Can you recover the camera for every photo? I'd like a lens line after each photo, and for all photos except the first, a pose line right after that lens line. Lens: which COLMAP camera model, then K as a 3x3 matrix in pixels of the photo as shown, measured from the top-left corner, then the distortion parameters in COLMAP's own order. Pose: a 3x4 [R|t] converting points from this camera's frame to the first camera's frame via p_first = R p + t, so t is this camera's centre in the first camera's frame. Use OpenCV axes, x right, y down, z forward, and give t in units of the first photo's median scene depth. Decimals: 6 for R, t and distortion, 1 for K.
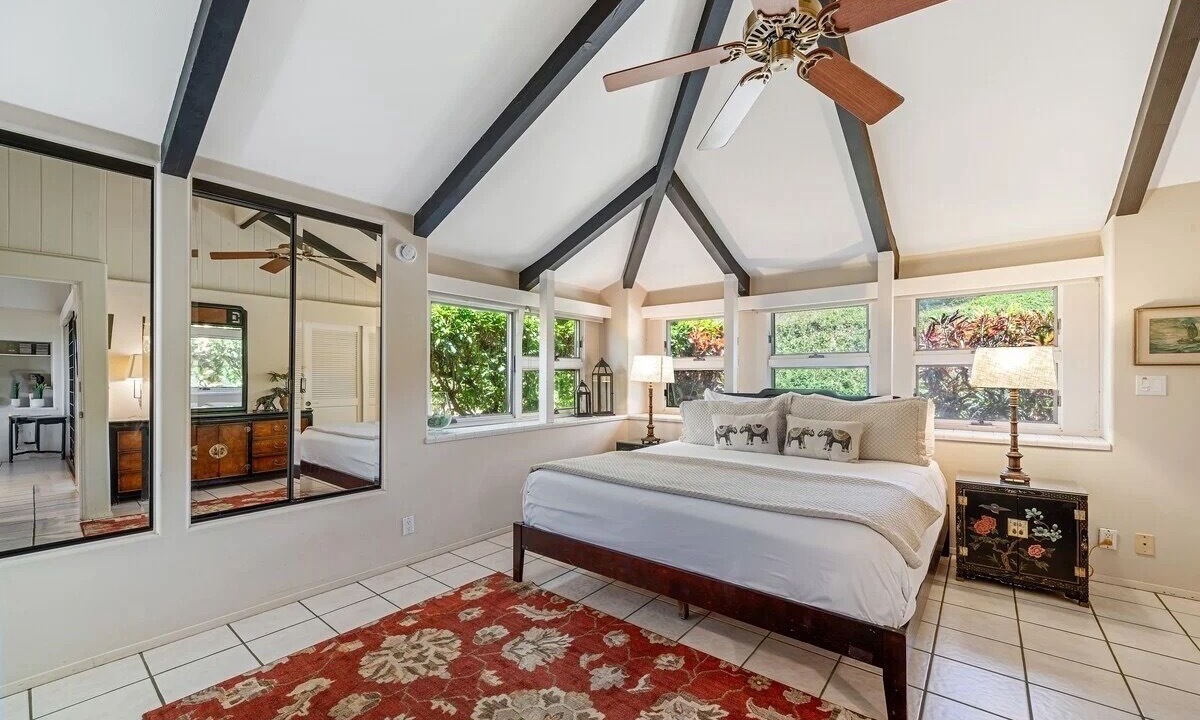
lens RADIAL K [[474.6, 0, 600.7], [0, 474.6, 378.2], [0, 0, 1]] dist [-0.000108, -0.000290]
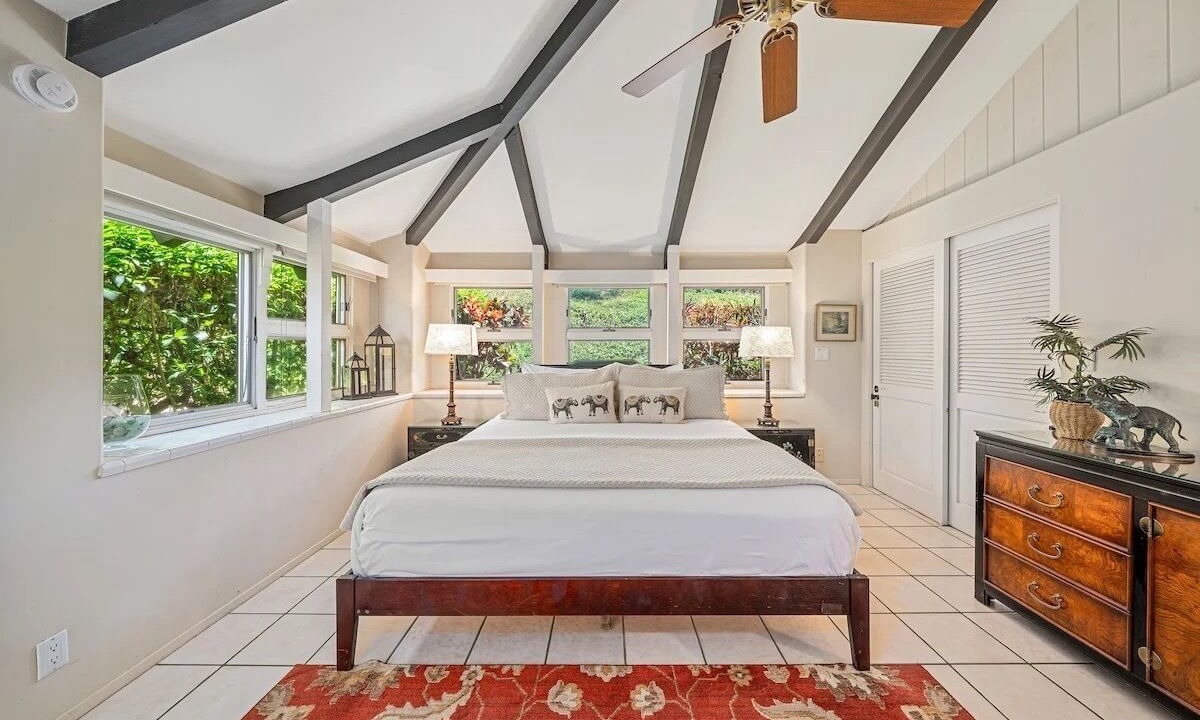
lens RADIAL K [[416.6, 0, 597.2], [0, 416.6, 349.6], [0, 0, 1]] dist [-0.002832, -0.000127]
pose [[0.778097, -0.000615, 0.628144, -0.225491], [0.001428, 0.999999, -0.000791, 0.000677], [-0.628143, 0.001512, 0.778097, 0.304839]]
